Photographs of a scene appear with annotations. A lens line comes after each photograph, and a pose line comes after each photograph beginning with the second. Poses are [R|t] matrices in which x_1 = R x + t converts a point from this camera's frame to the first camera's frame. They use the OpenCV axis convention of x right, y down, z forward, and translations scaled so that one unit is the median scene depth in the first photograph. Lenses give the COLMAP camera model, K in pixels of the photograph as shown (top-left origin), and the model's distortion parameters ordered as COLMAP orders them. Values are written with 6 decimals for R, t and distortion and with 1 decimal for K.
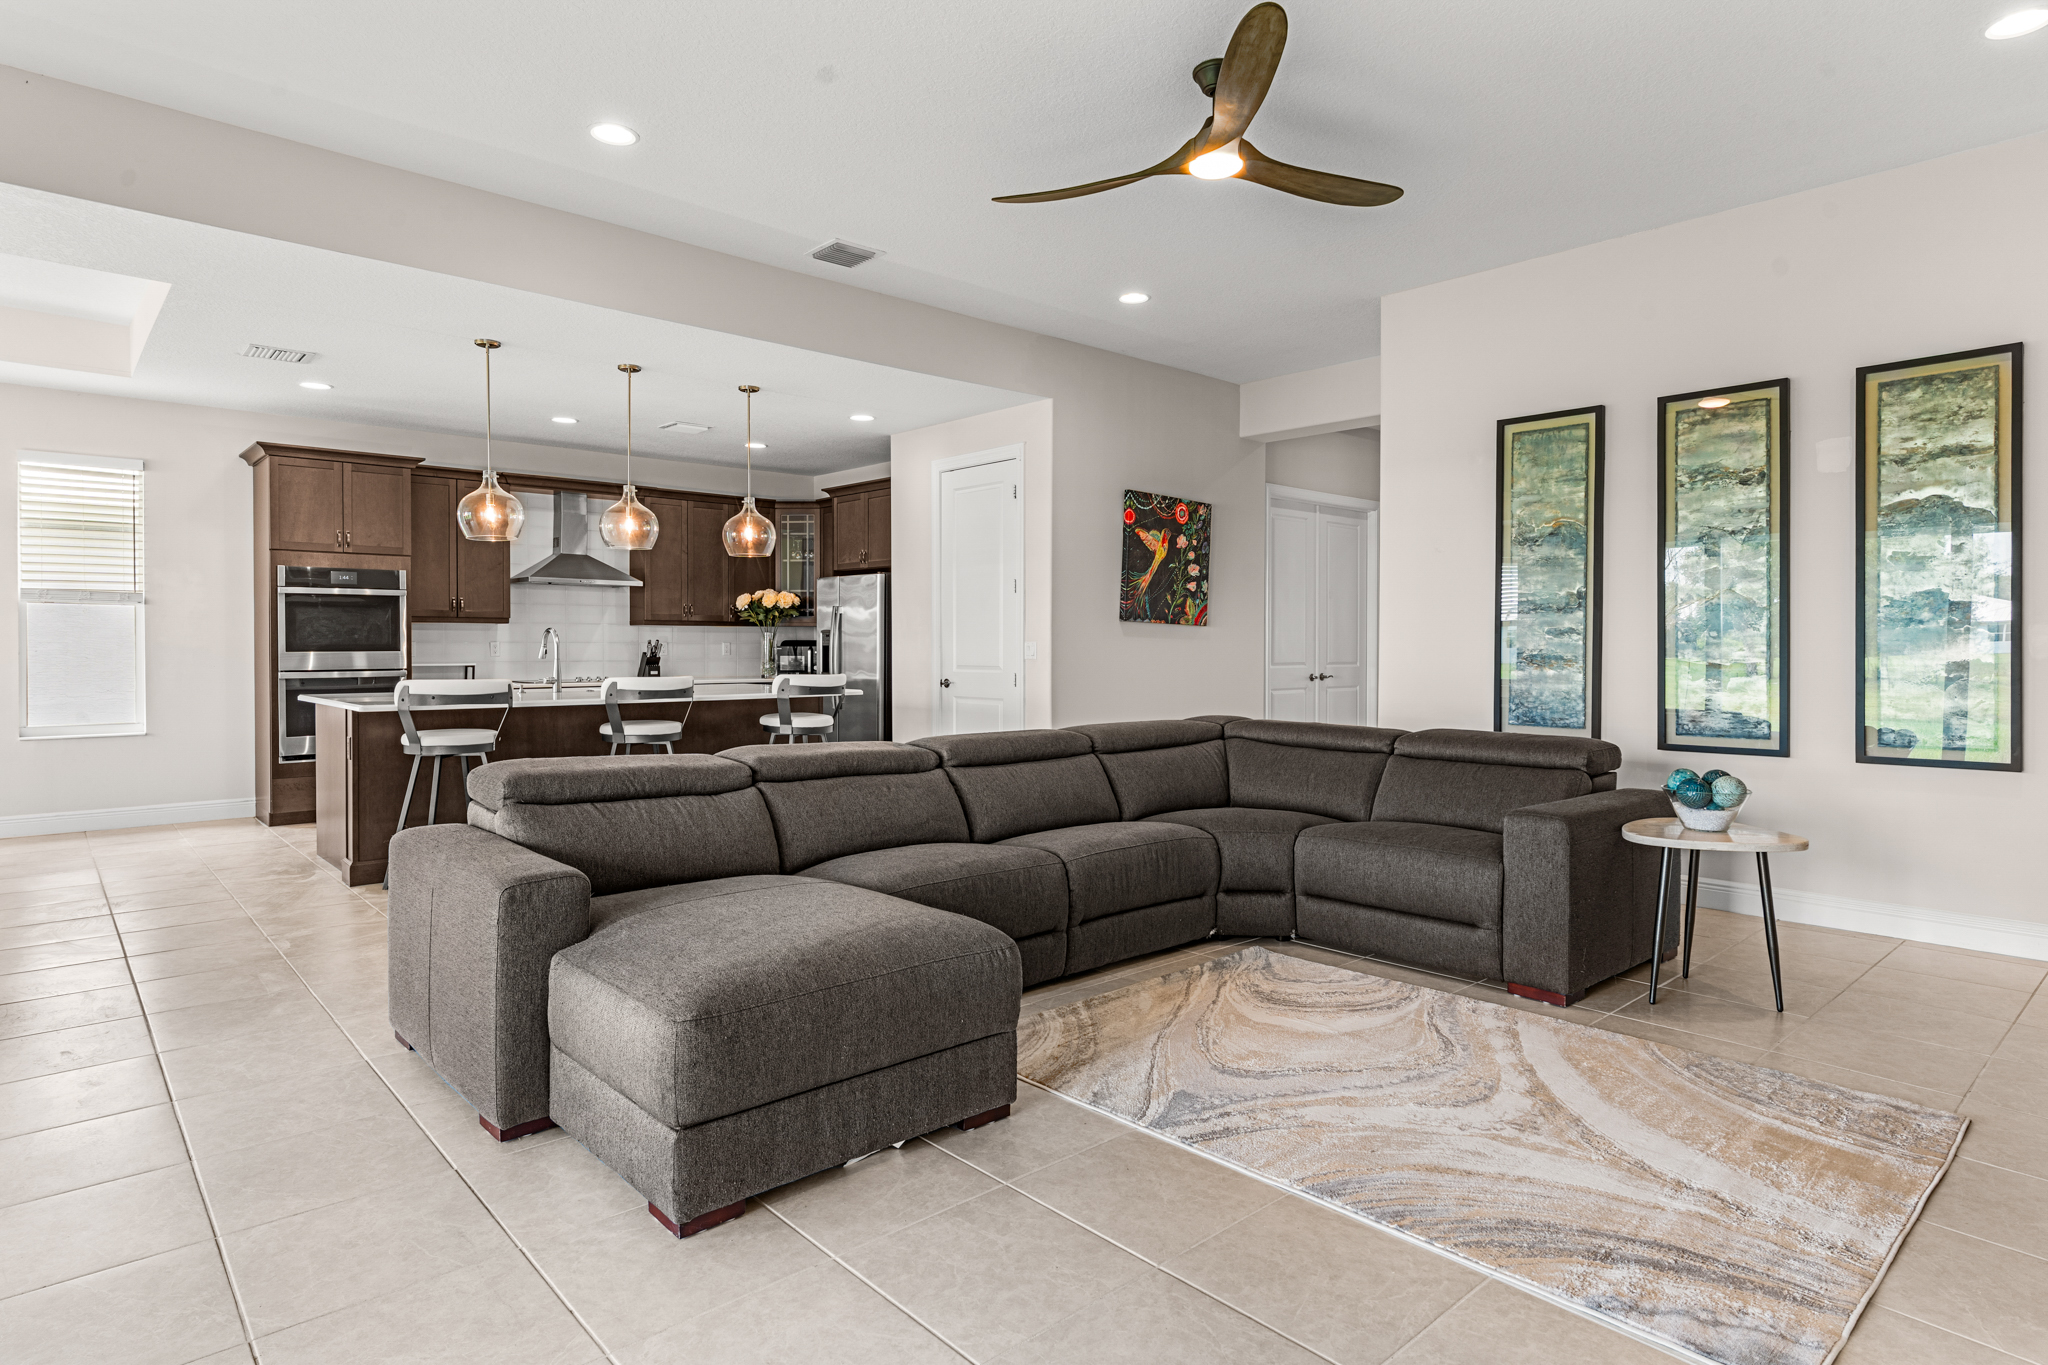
lens RADIAL K [[1116.3, 0, 1020.3], [0, 1116.3, 661.8], [0, 0, 1]] dist [-0.008675, 0.008129]
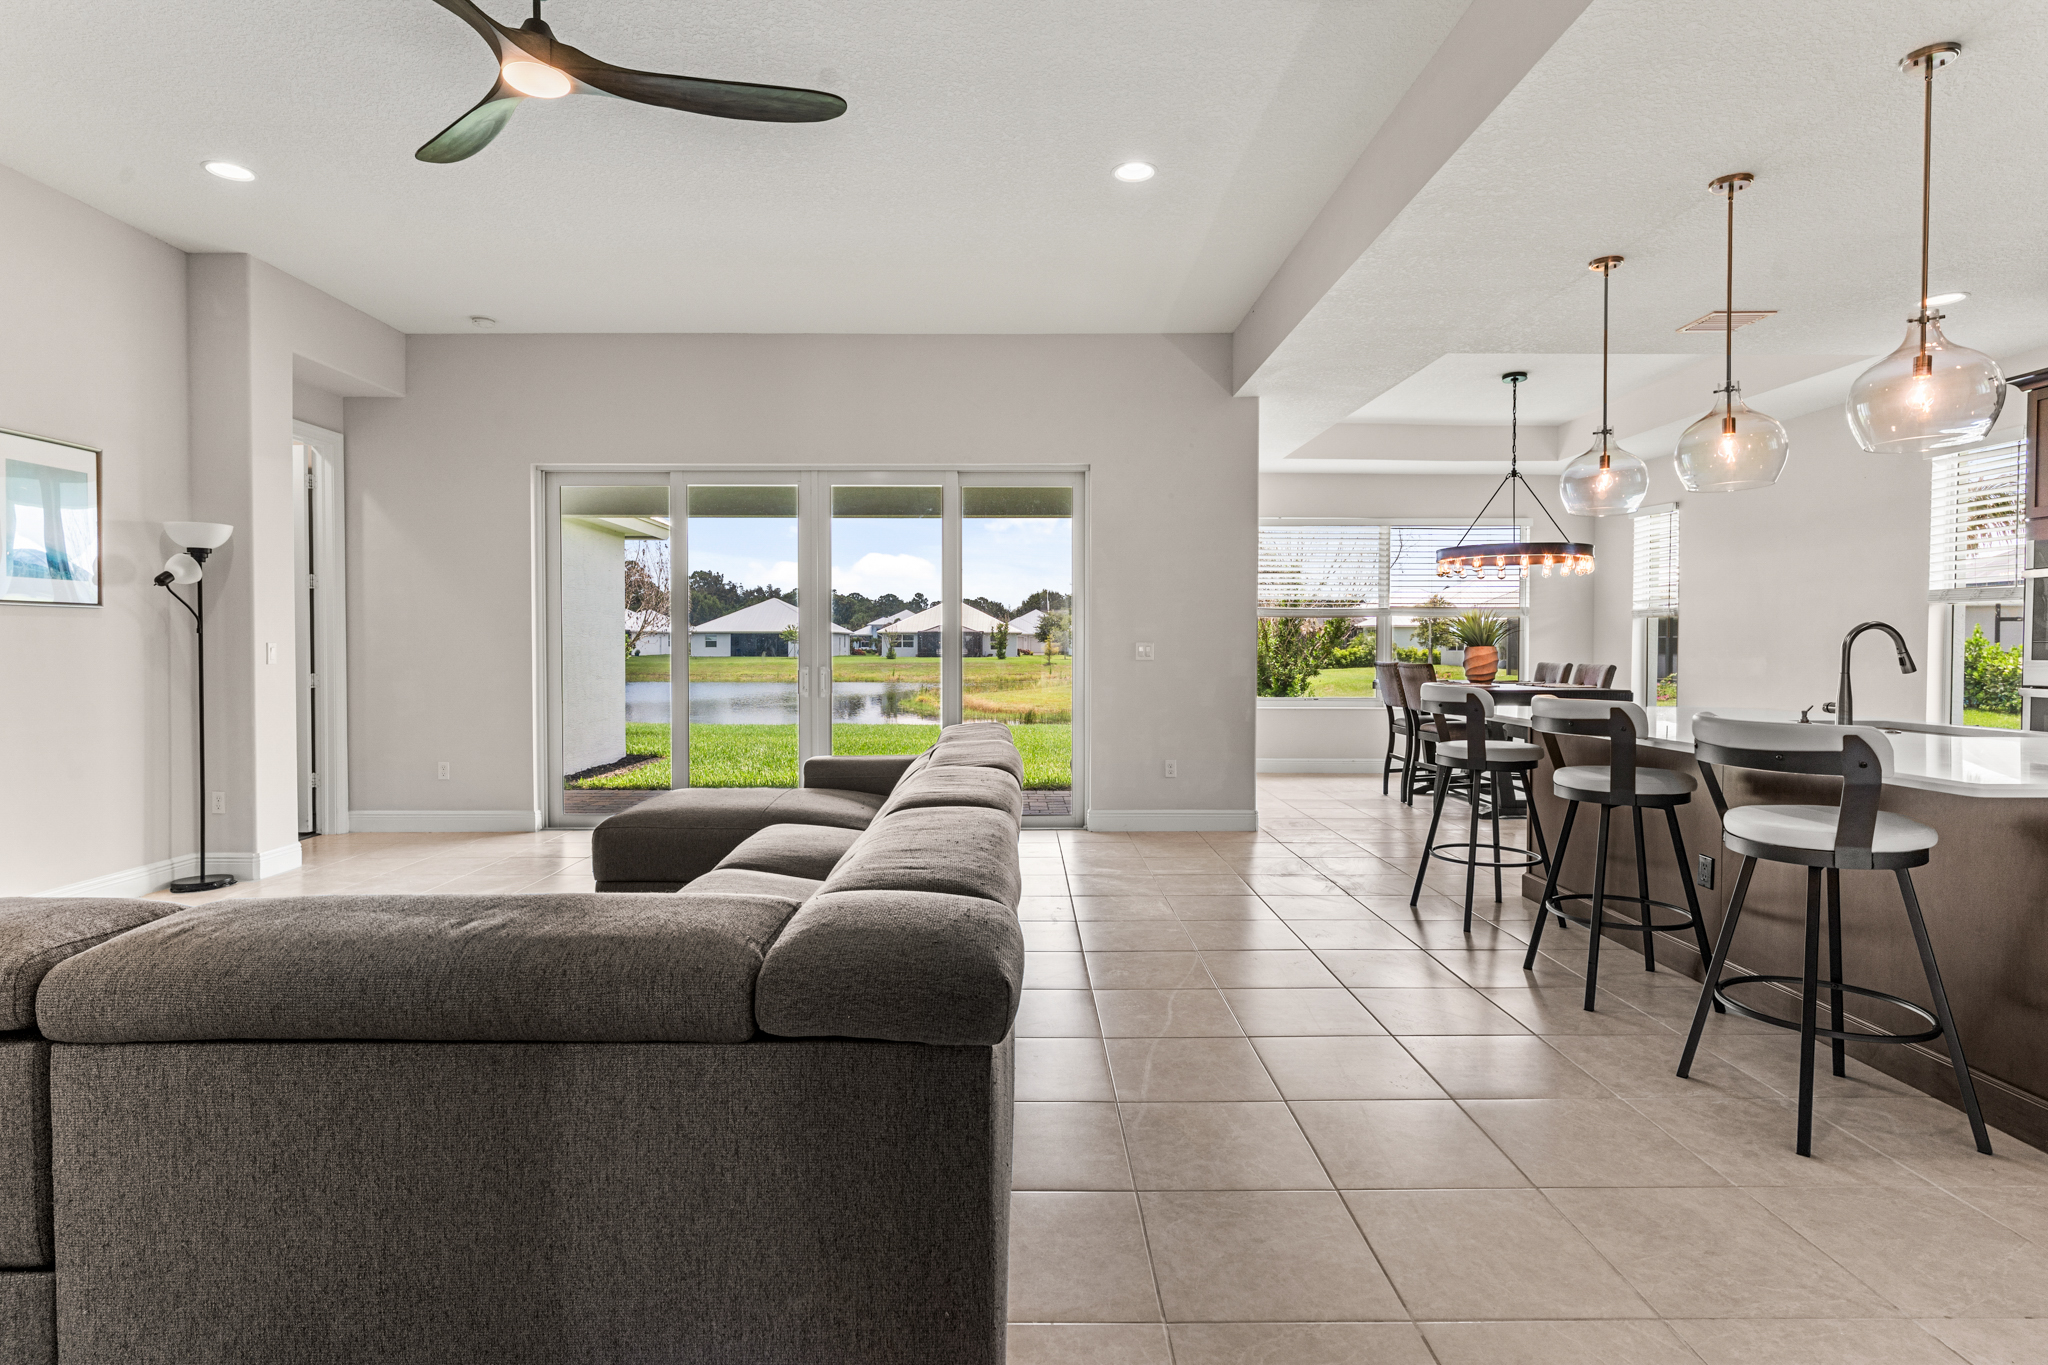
lens RADIAL K [[1044.9, 0, 1019.0], [0, 1044.9, 660.8], [0, 0, 1]] dist [-0.000487, 0.001097]
pose [[-0.664559, 0.009305, -0.747178, 0.261381], [-0.016366, 0.999501, 0.027004, -0.014559], [0.747057, 0.030174, -0.664075, 0.888906]]
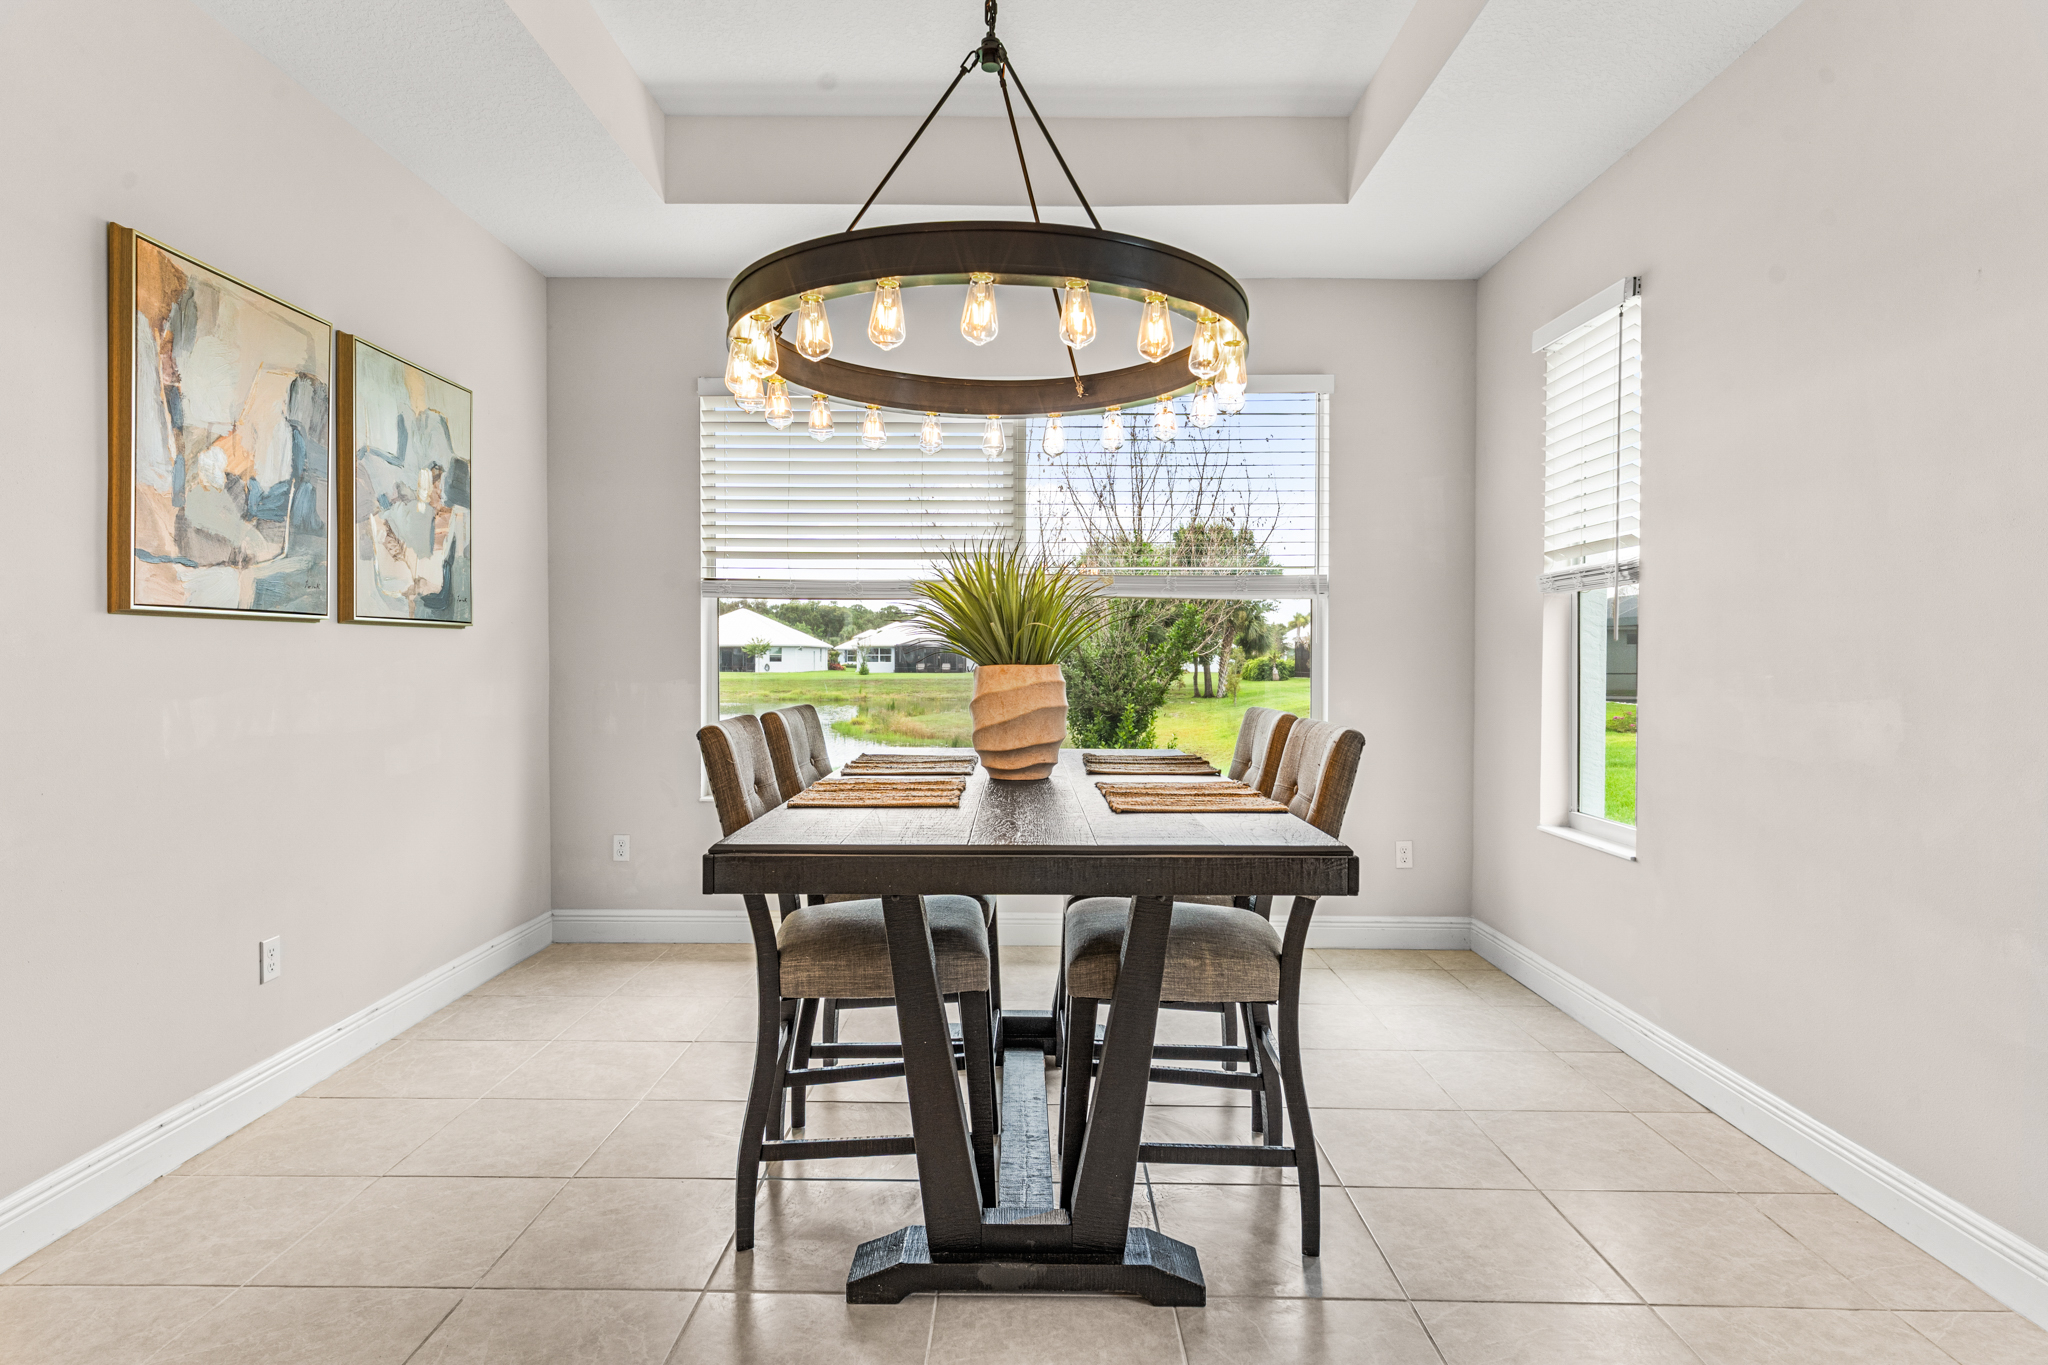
lens RADIAL K [[1095.9, 0, 1017.9], [0, 1095.9, 660.9], [0, 0, 1]] dist [0.003411, 0.000623]
pose [[-0.680872, 0.000007, -0.732402, -0.534770], [-0.014929, 0.999792, 0.013888, -0.014258], [0.732250, 0.020390, -0.680731, 0.790776]]
